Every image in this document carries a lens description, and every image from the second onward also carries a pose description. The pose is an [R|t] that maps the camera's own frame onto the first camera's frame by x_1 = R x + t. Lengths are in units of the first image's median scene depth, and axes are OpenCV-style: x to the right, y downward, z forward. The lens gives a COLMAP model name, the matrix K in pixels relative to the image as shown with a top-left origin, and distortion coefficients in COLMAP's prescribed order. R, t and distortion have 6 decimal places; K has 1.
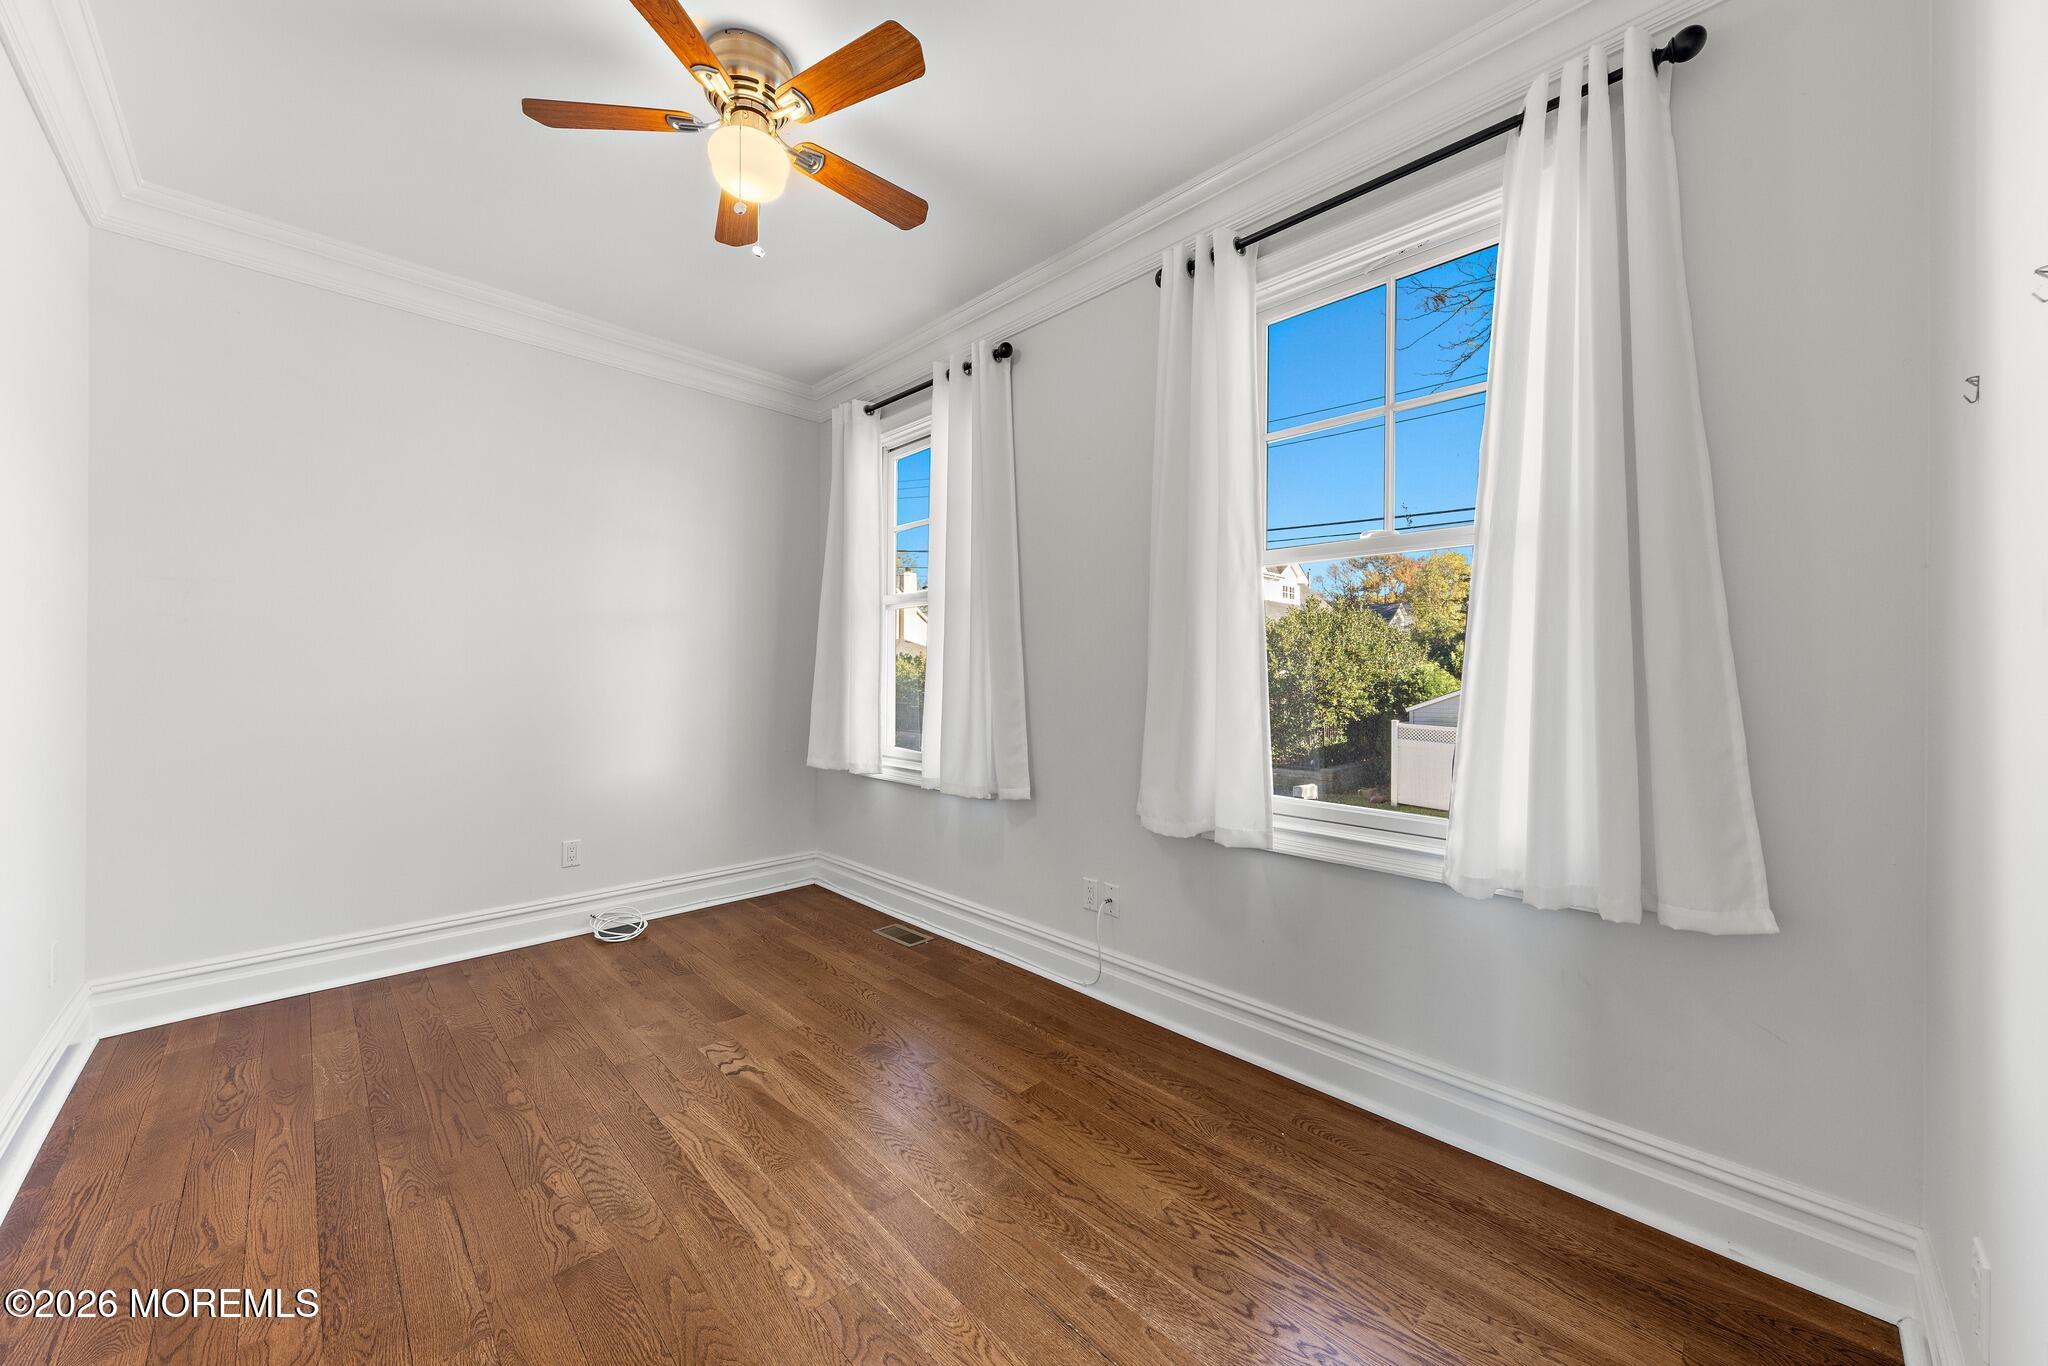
lens RADIAL K [[768.5, 0, 1024.7], [0, 768.5, 680.5], [0, 0, 1]] dist [0.000659, 0.000030]
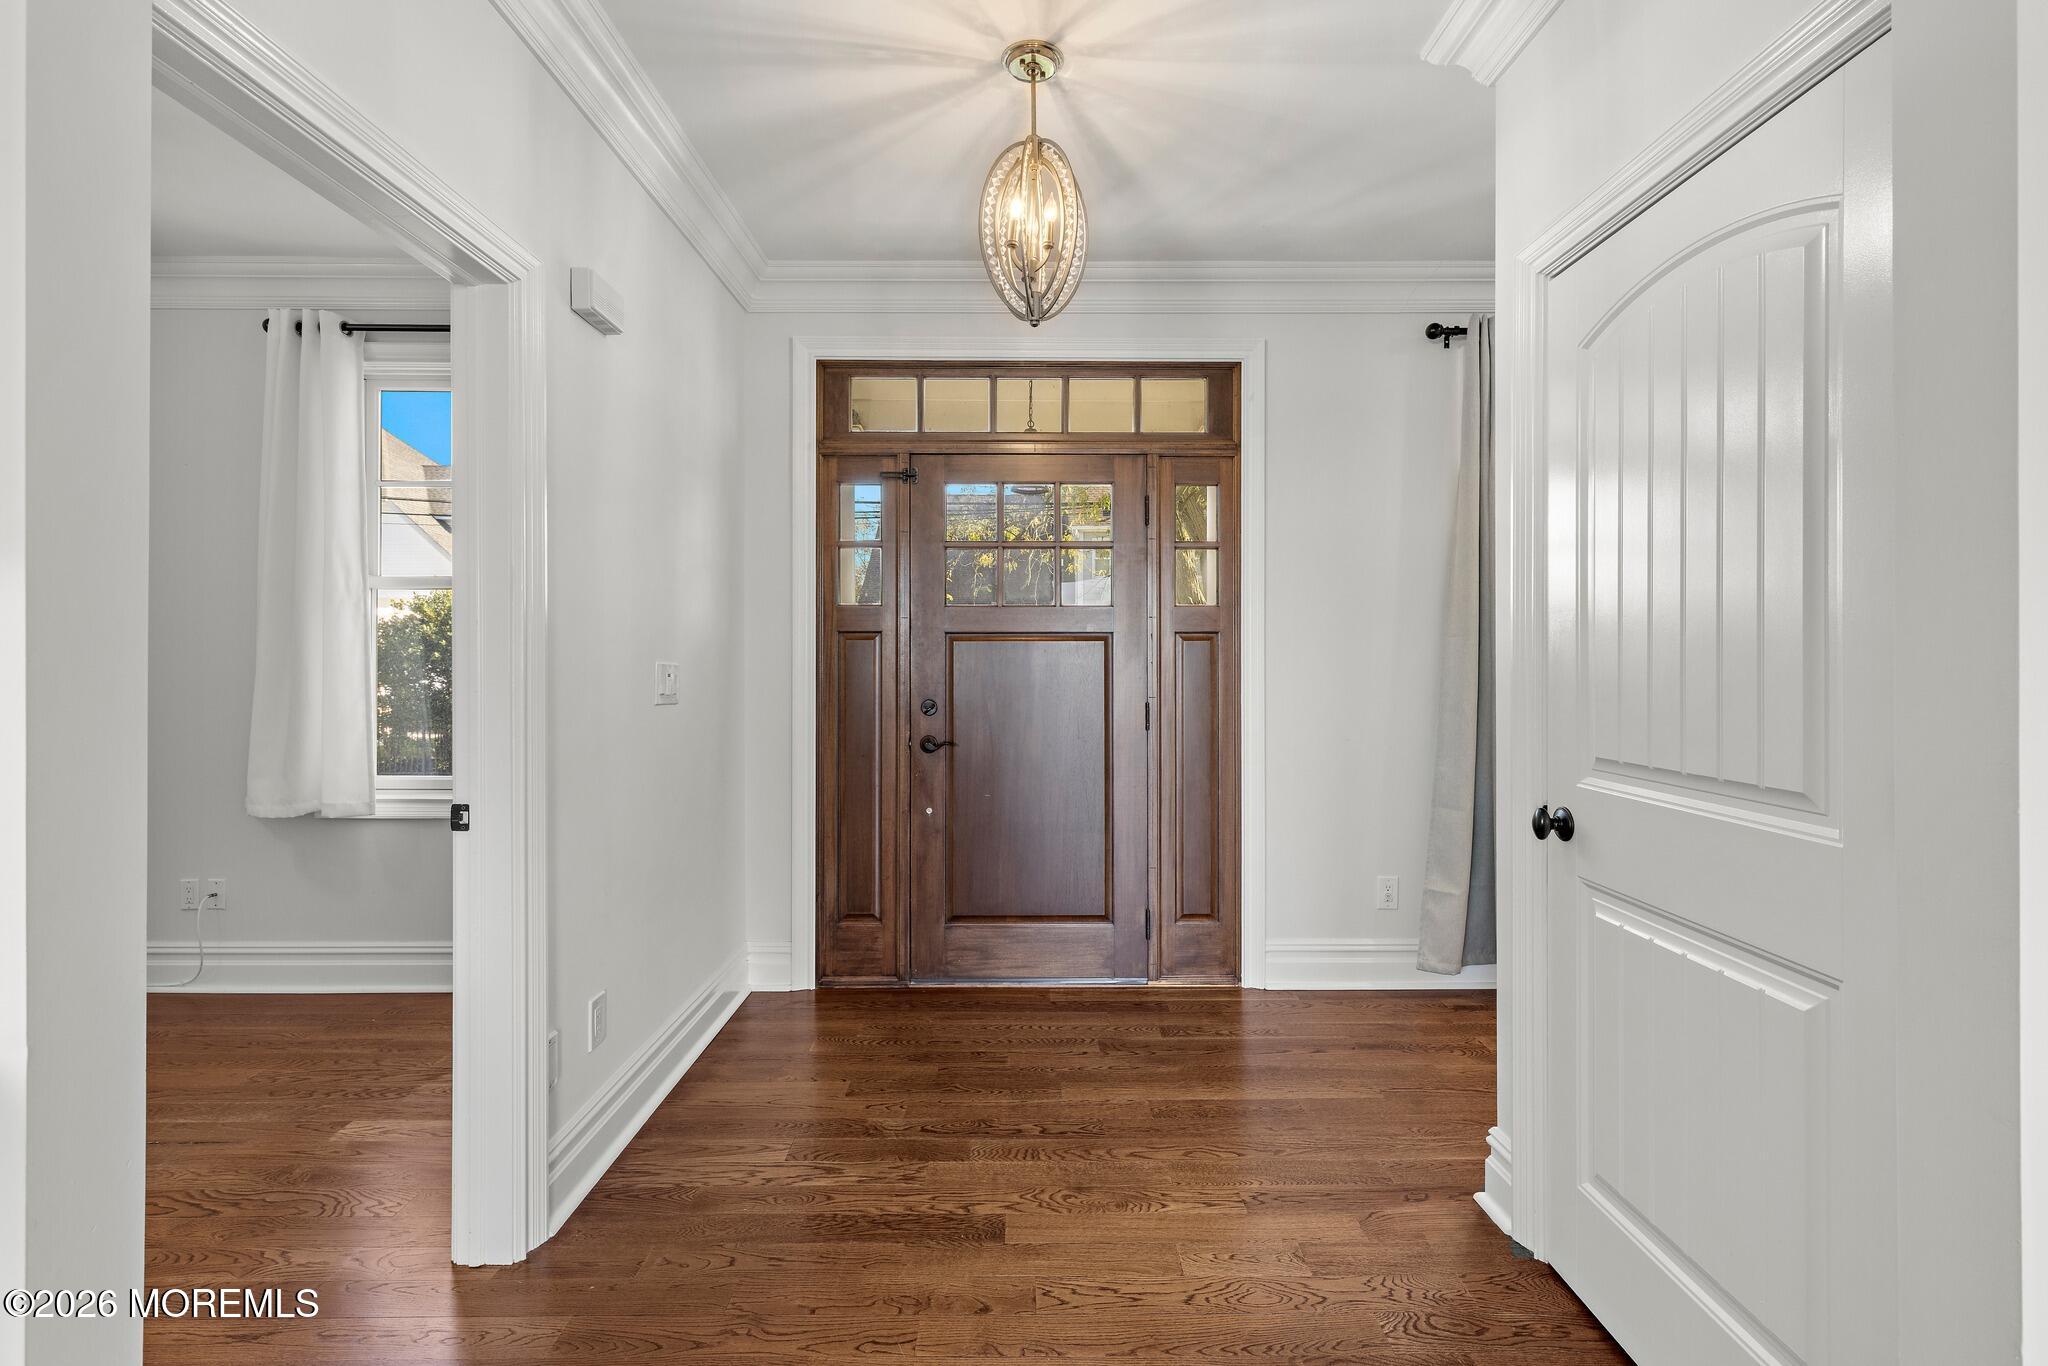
lens RADIAL K [[905.4, 0, 1016.0], [0, 905.4, 678.4], [0, 0, 1]] dist [0.002179, 0.000245]
pose [[0.695390, -0.004786, 0.718616, -0.018813], [-0.006744, 0.999890, 0.013185, -0.035780], [-0.718601, -0.014015, 0.695282, -0.784251]]
